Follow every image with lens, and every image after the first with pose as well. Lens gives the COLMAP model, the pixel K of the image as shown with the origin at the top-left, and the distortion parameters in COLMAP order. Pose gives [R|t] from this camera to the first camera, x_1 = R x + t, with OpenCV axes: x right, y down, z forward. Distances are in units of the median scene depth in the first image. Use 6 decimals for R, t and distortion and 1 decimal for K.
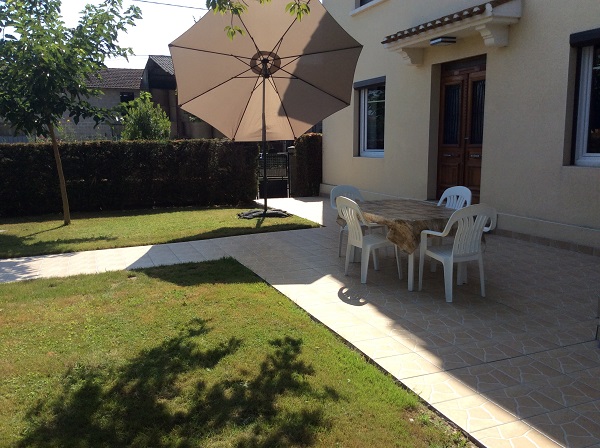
lens RADIAL K [[568.5, 0, 297.3], [0, 568.5, 228.4], [0, 0, 1]] dist [0.053354, 0.000000]
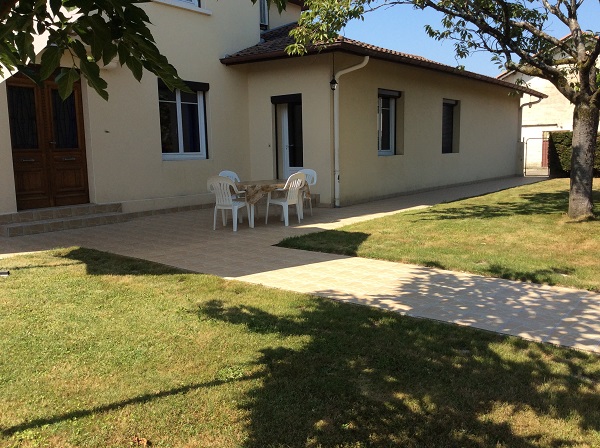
lens RADIAL K [[568.5, 0, 299.3], [0, 568.5, 224.5], [0, 0, 1]] dist [0.053354, 0.000000]
pose [[-0.541219, -0.103320, 0.834510, -0.861213], [0.141427, 0.967101, 0.211459, -0.179640], [-0.828903, 0.232468, -0.508801, 1.256305]]
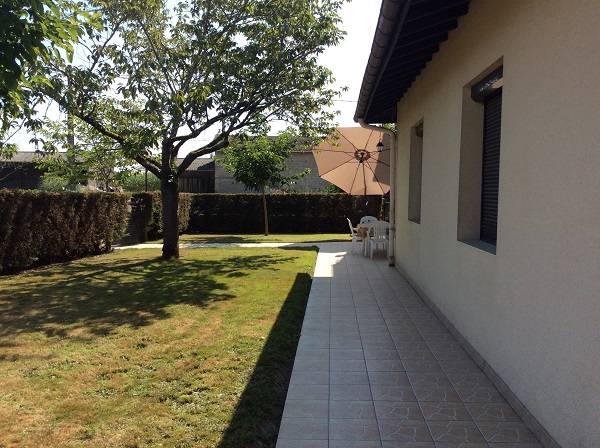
lens RADIAL K [[568.5, 0, 300.4], [0, 568.5, 224.3], [0, 0, 1]] dist [0.053354, 0.000000]
pose [[0.915360, 0.036389, -0.400990, 0.587629], [-0.069849, 0.995159, -0.069141, 0.093660], [0.396532, 0.091298, 0.913470, -0.879521]]
